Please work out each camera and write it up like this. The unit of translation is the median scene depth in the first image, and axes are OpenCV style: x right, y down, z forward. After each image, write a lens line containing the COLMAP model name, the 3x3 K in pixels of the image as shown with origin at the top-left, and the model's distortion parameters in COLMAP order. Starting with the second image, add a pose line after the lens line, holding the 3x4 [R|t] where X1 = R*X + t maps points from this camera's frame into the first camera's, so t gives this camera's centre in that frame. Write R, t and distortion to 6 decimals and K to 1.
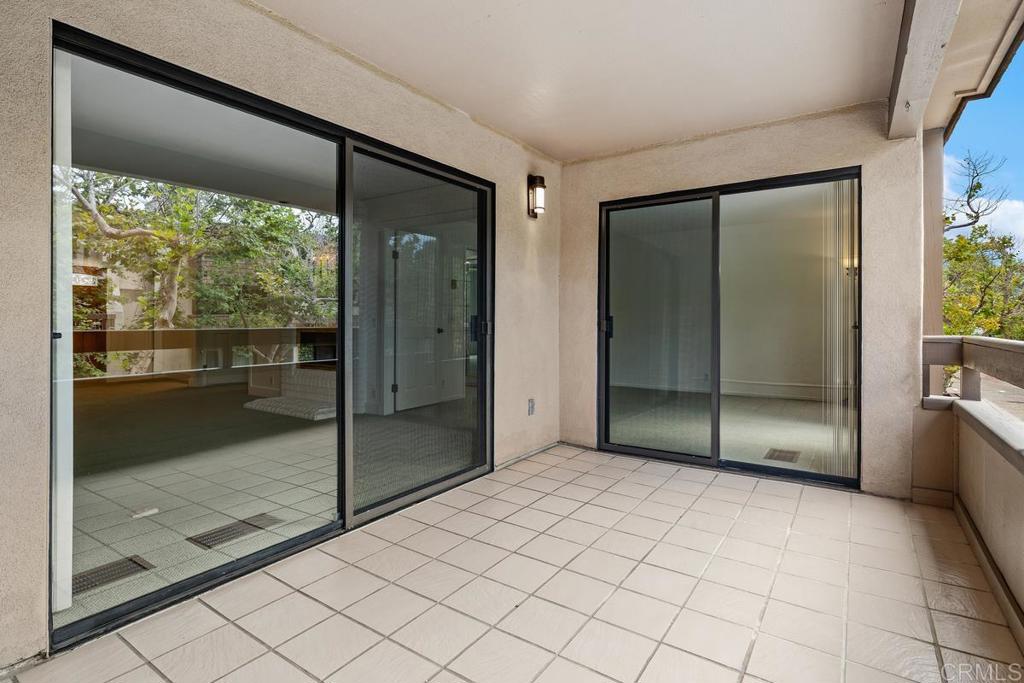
lens RADIAL K [[505.8, 0, 511.5], [0, 505.8, 322.3], [0, 0, 1]] dist [-0.003424, -0.000256]
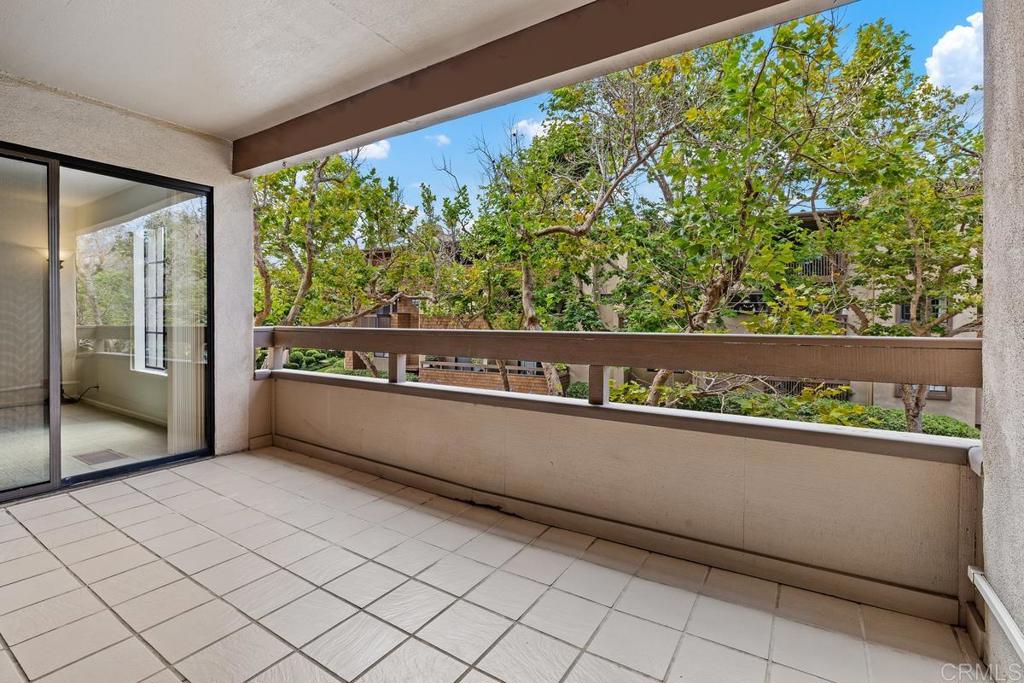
lens RADIAL K [[468.5, 0, 505.0], [0, 468.5, 321.3], [0, 0, 1]] dist [-0.000790, -0.000067]
pose [[-0.009079, -0.009739, 0.999911, -0.439179], [-0.002903, 0.999949, 0.009713, -0.002732], [-0.999955, -0.002814, -0.009106, 0.311407]]
